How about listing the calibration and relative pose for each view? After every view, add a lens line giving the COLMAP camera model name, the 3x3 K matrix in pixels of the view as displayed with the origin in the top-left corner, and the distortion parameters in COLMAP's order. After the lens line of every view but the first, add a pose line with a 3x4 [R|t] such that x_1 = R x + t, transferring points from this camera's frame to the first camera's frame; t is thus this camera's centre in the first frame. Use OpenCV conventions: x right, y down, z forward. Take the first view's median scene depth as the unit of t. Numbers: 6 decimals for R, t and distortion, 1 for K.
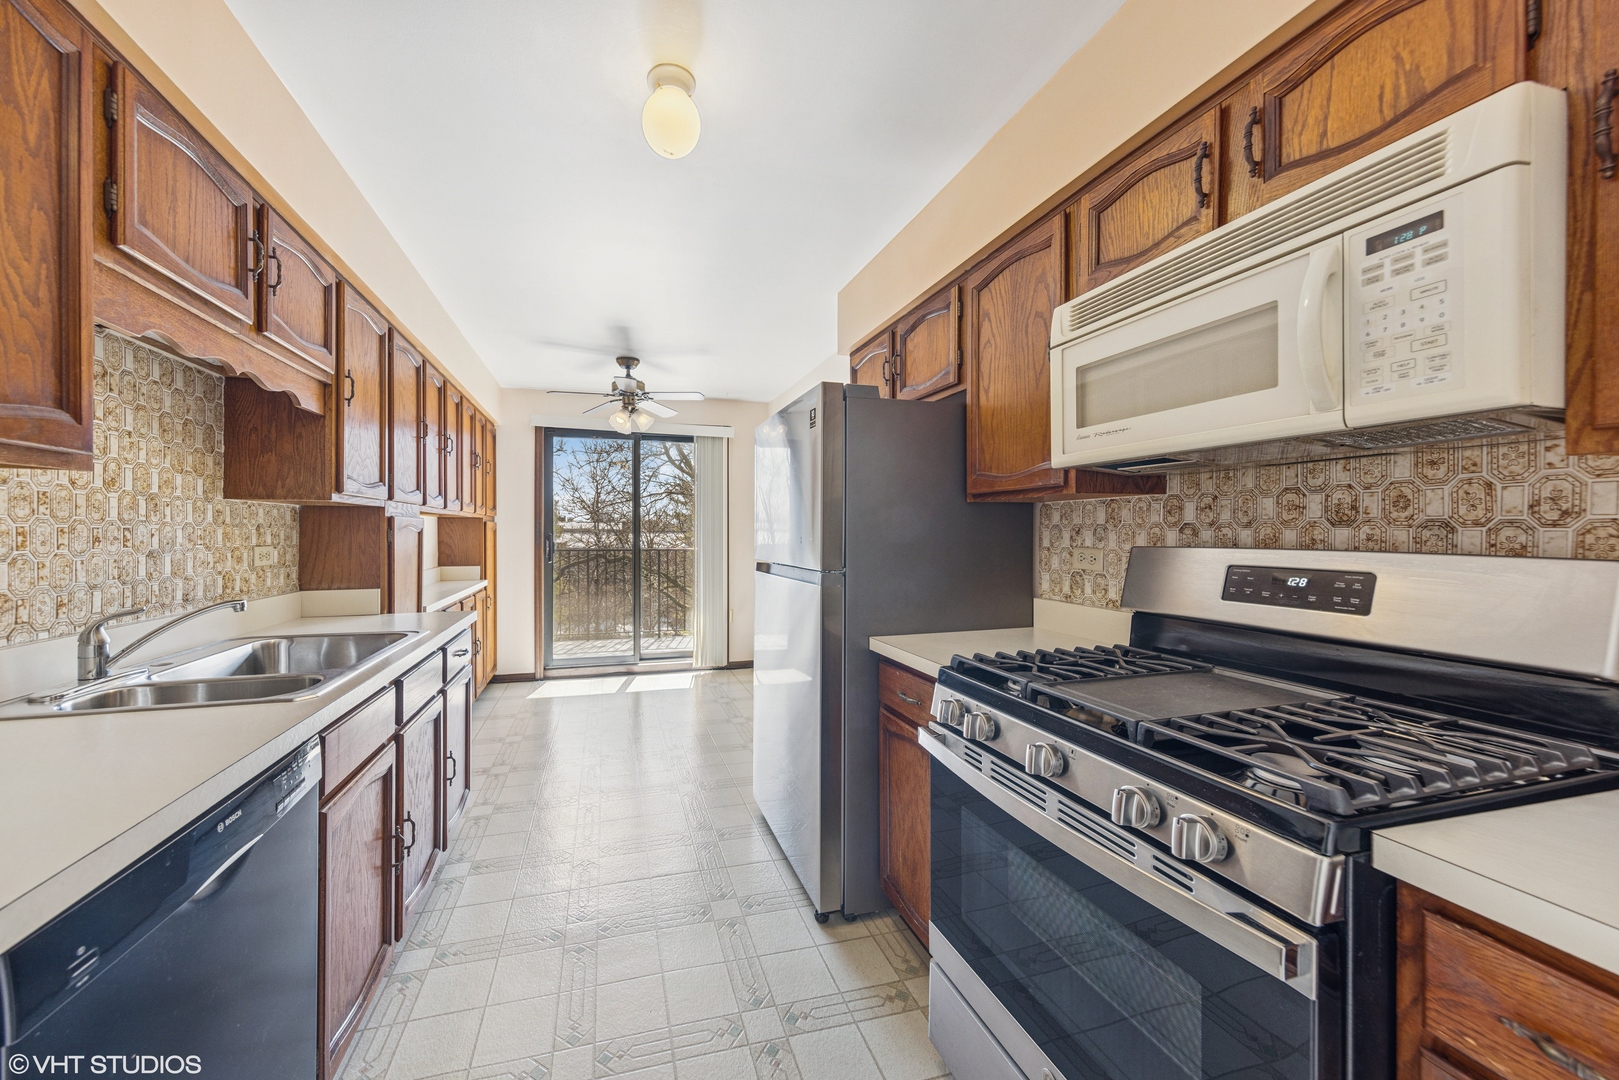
lens RADIAL K [[568.8, 0, 768.9], [0, 568.8, 540.2], [0, 0, 1]] dist [0.001869, 0.000066]
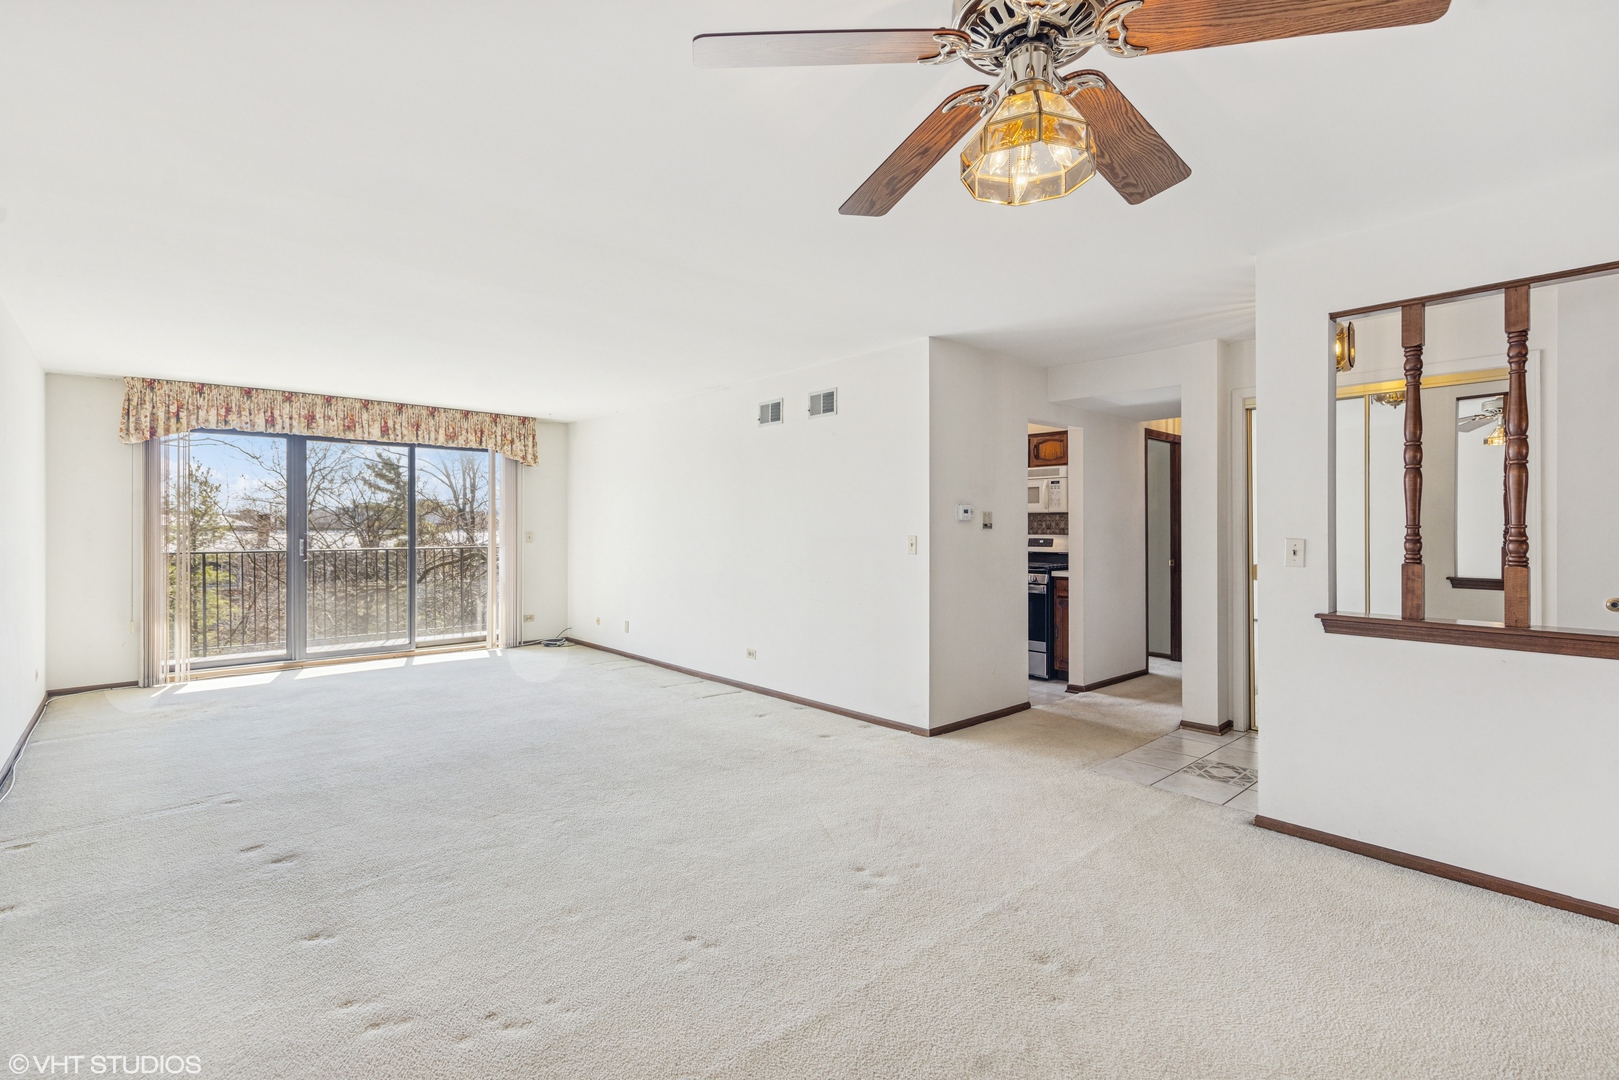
lens RADIAL K [[724.1, 0, 809.2], [0, 724.1, 533.6], [0, 0, 1]] dist [0.011924, -0.000378]
pose [[0.891902, 0.000455, 0.452229, -0.548736], [0.002800, 0.999975, -0.006529, 0.007056], [-0.452221, 0.007090, 0.891878, -0.546031]]
